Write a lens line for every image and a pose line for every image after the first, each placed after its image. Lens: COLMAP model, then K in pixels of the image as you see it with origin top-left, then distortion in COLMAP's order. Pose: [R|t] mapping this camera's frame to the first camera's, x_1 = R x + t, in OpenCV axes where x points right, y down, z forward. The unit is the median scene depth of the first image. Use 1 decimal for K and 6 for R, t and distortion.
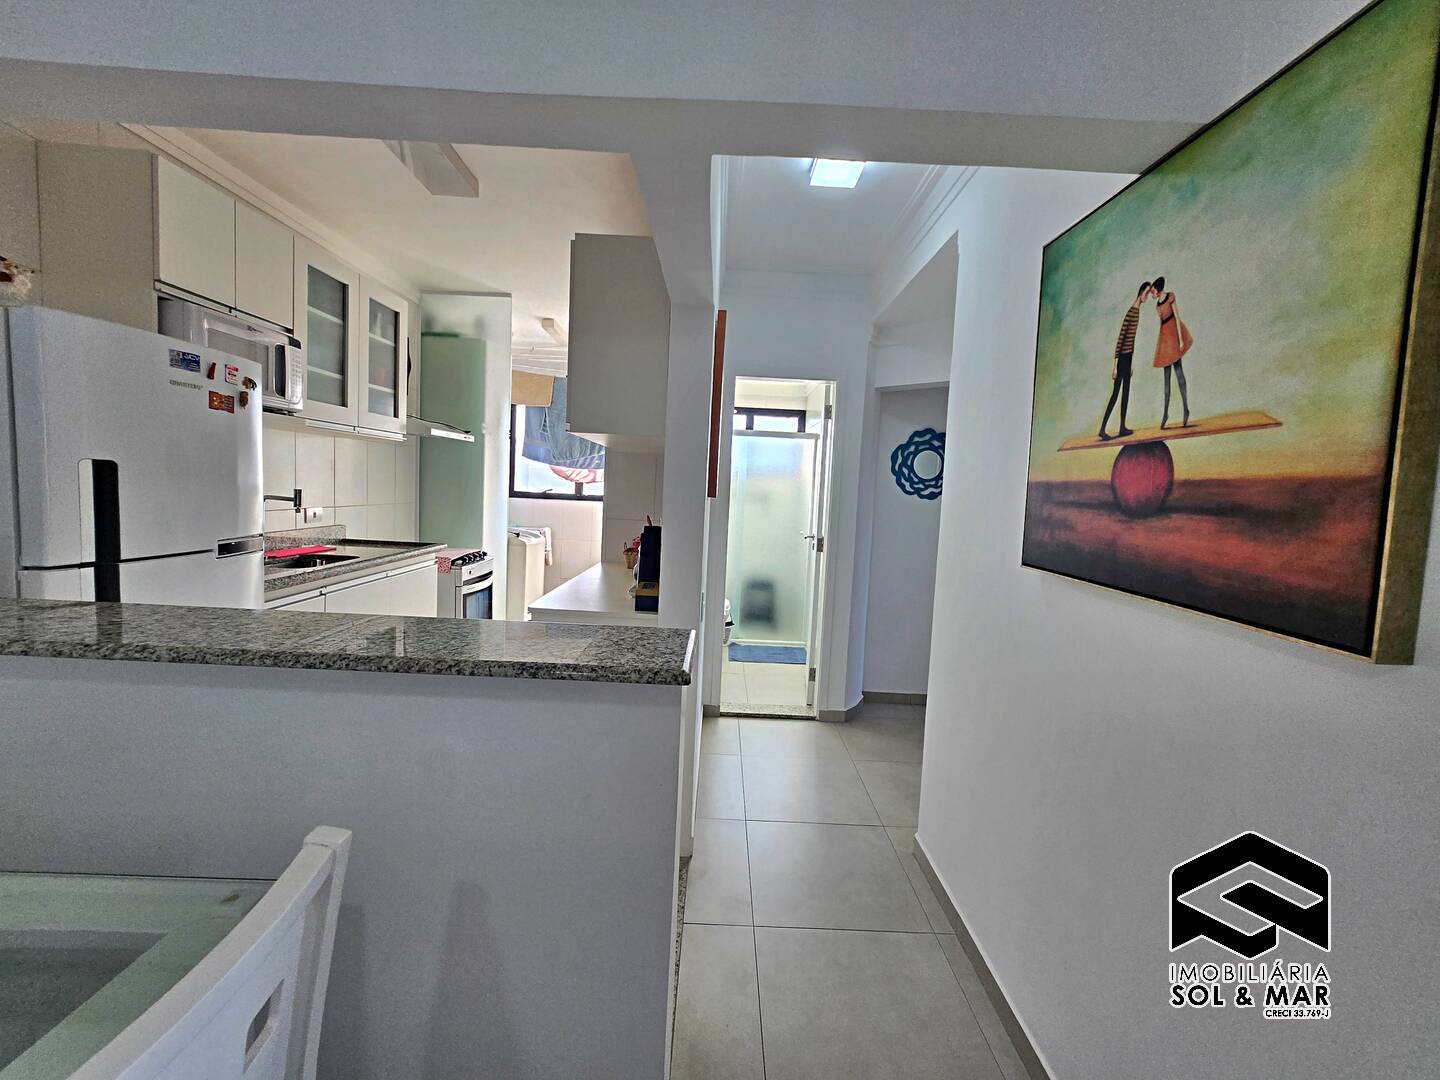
lens RADIAL K [[571.6, 0, 726.5], [0, 571.6, 523.1], [0, 0, 1]] dist [0.004639, -0.002930]
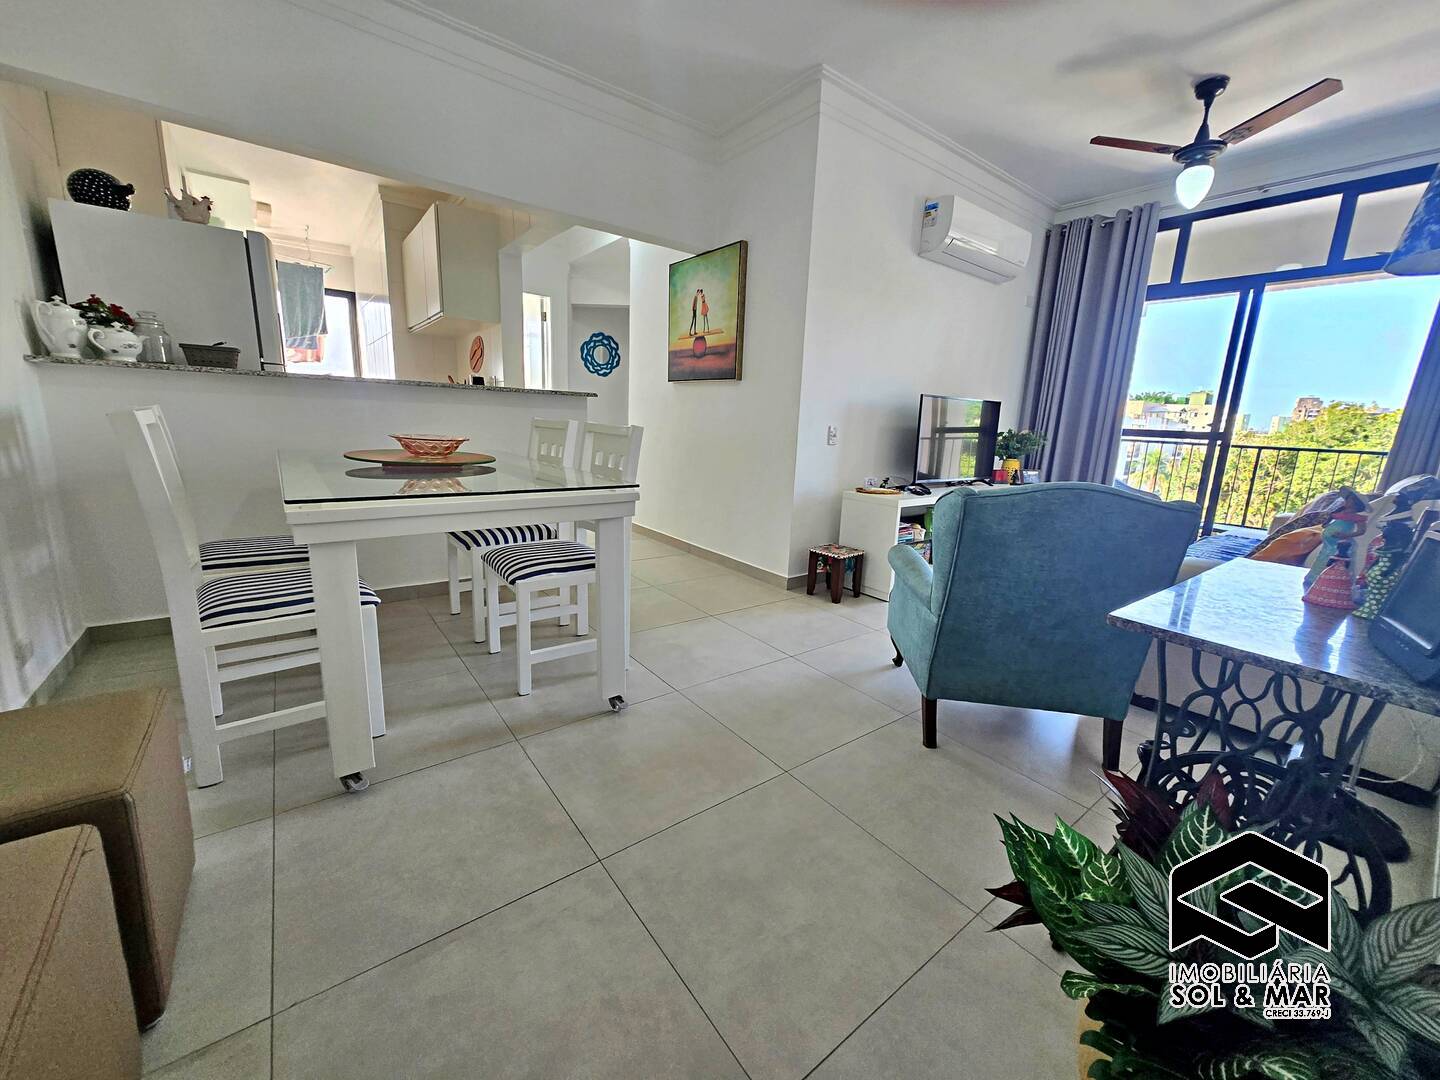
lens RADIAL K [[564.6, 0, 727.7], [0, 564.6, 530.7], [0, 0, 1]] dist [0.005545, -0.000311]
pose [[0.796563, -0.131567, 0.590066, -0.555063], [0.033273, 0.984094, 0.174506, 0.178298], [-0.603639, -0.119372, 0.788270, -0.819794]]
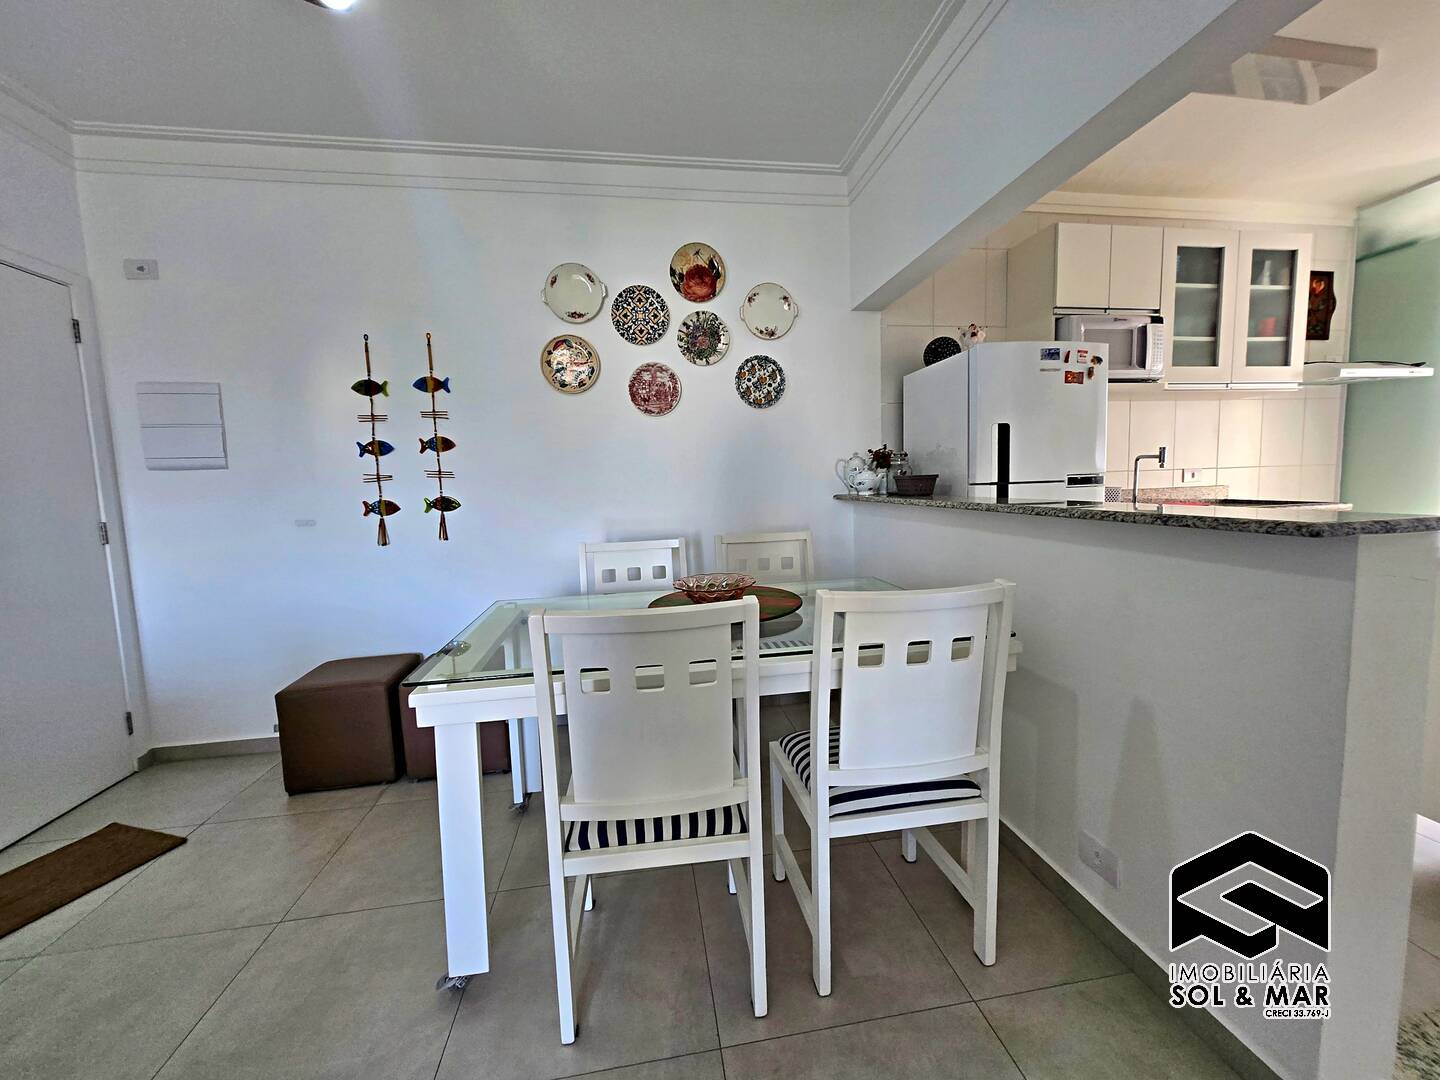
lens RADIAL K [[564.6, 0, 727.7], [0, 564.6, 530.7], [0, 0, 1]] dist [0.005545, -0.000311]
pose [[0.149103, 0.035227, -0.988194, 0.246064], [-0.026627, 0.999146, 0.031600, 0.091877], [0.988463, 0.021601, 0.149913, -0.036685]]
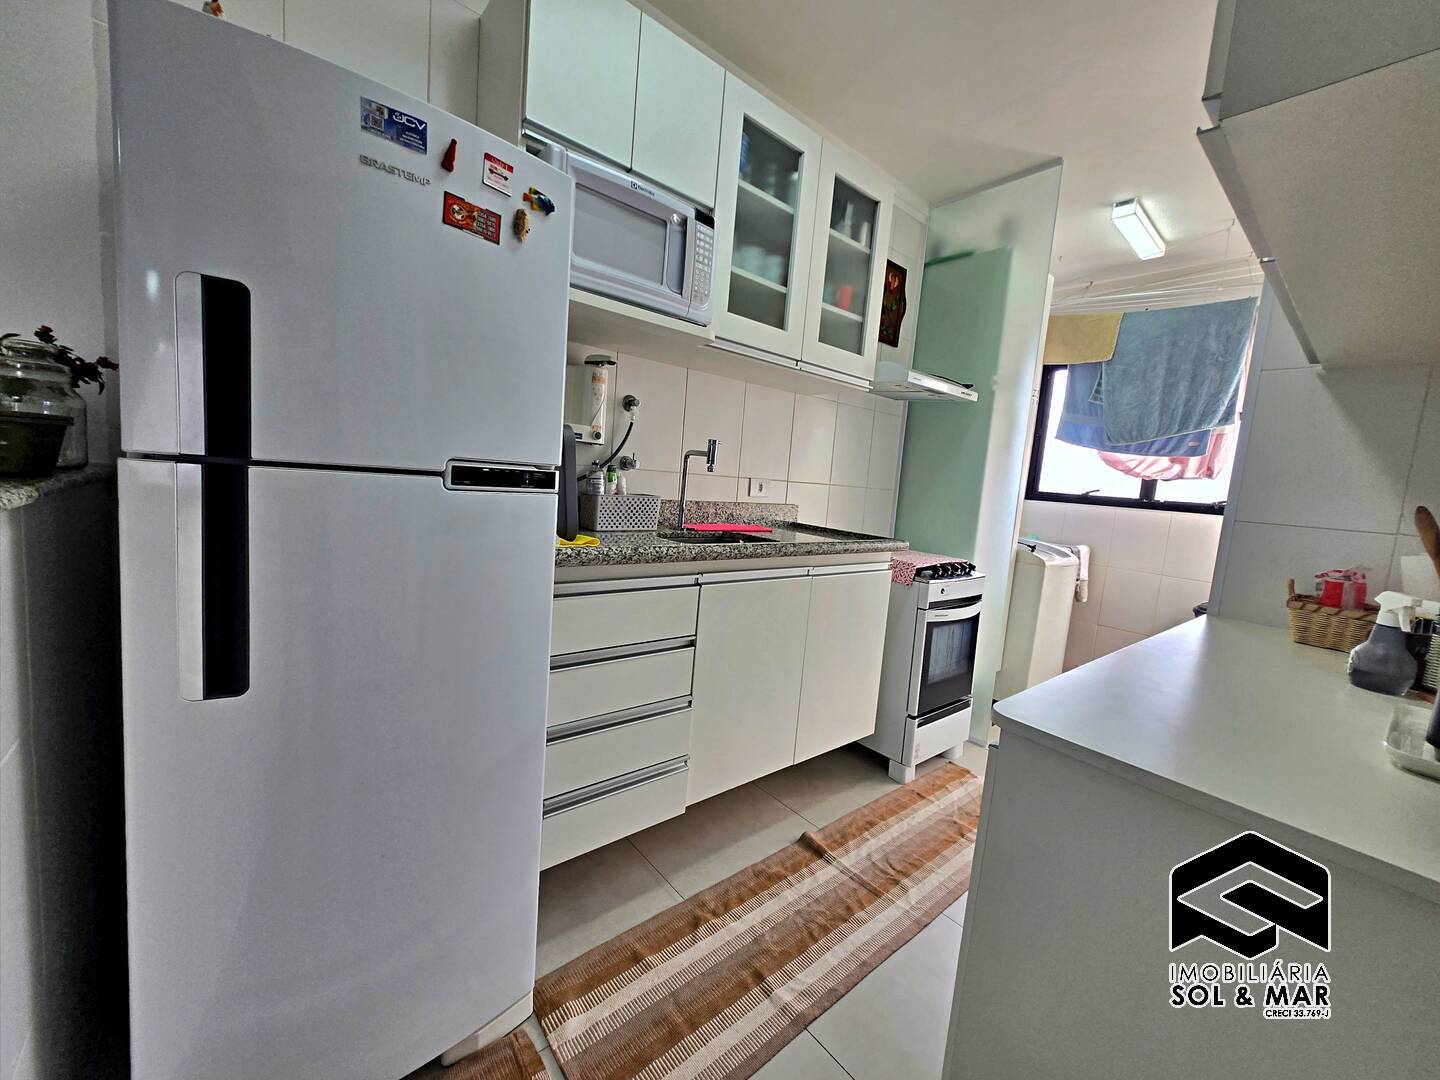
lens RADIAL K [[564.6, 0, 727.7], [0, 564.6, 530.7], [0, 0, 1]] dist [0.005545, -0.000311]
pose [[0.640496, 0.080526, -0.763728, -0.156582], [-0.100814, 0.994698, 0.020332, 0.039138], [0.761316, 0.063972, 0.645218, 0.520072]]
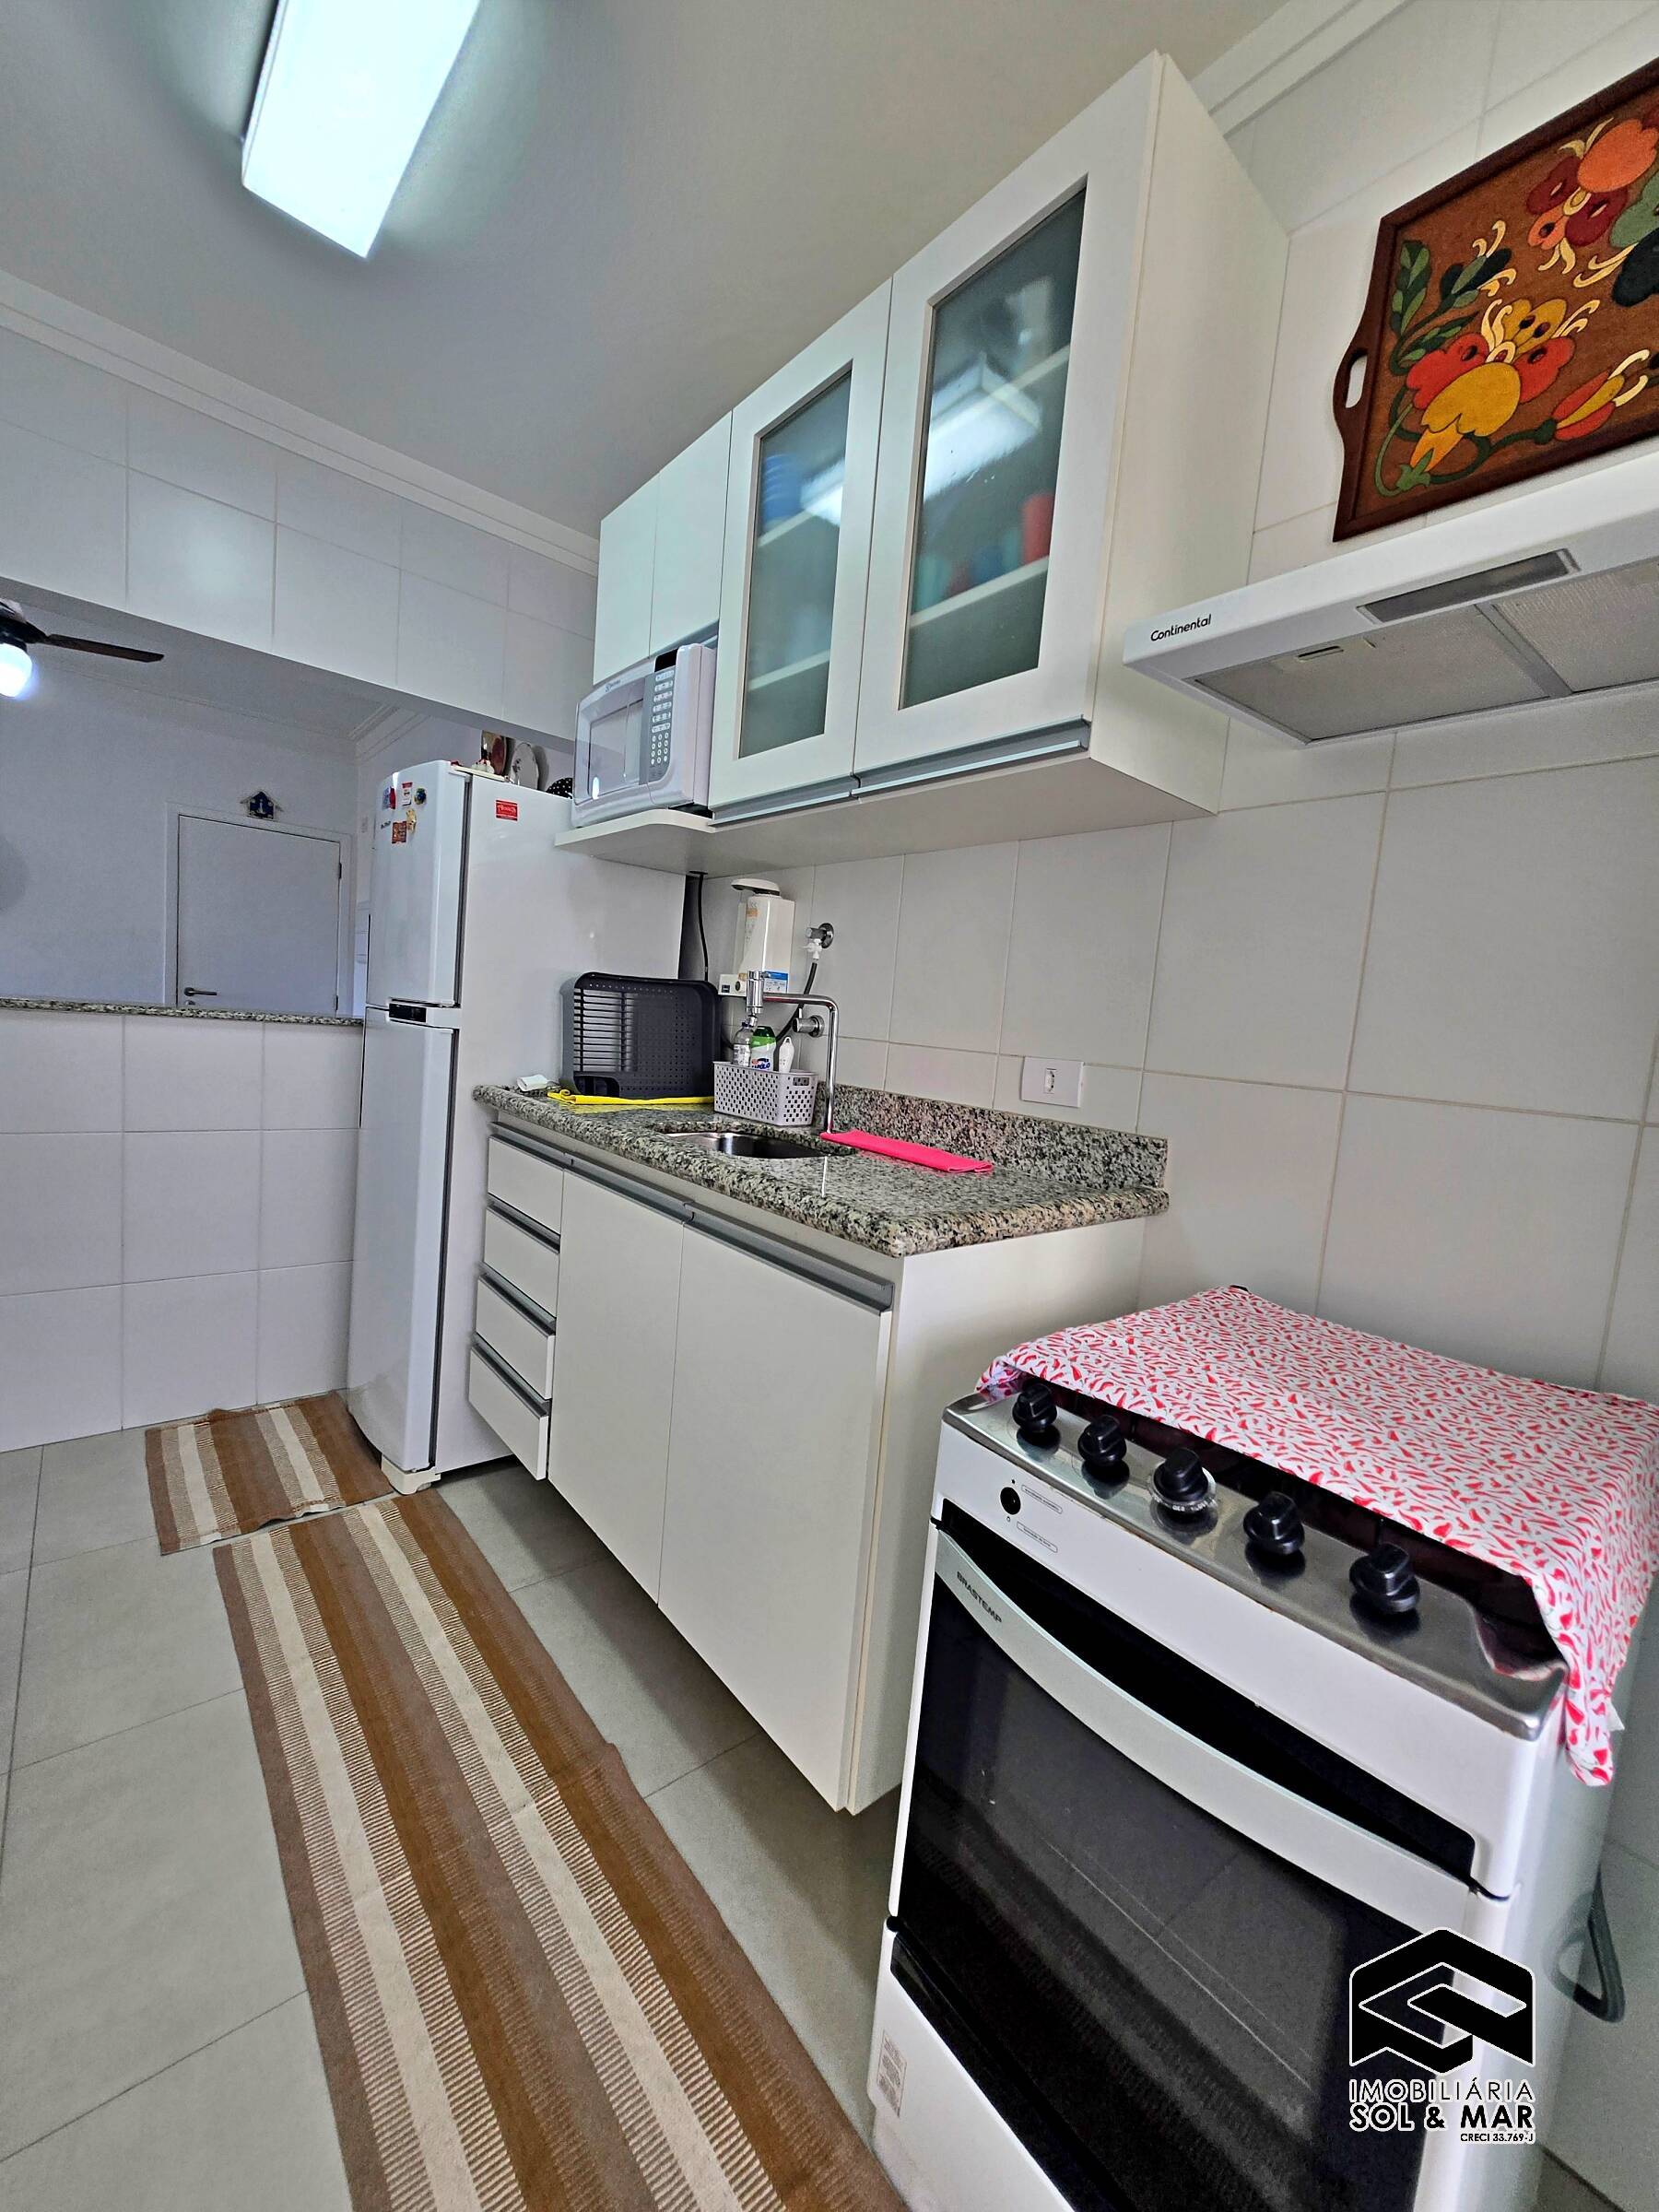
lens RADIAL K [[878.6, 0, 829.5], [0, 878.6, 1106.0], [0, 0, 1]] dist [0.007368, -0.000025]
pose [[-0.764639, -0.049359, -0.642566, -0.341663], [-0.161392, 0.979957, 0.116777, -0.044145], [0.623923, 0.192997, -0.757279, 1.486849]]
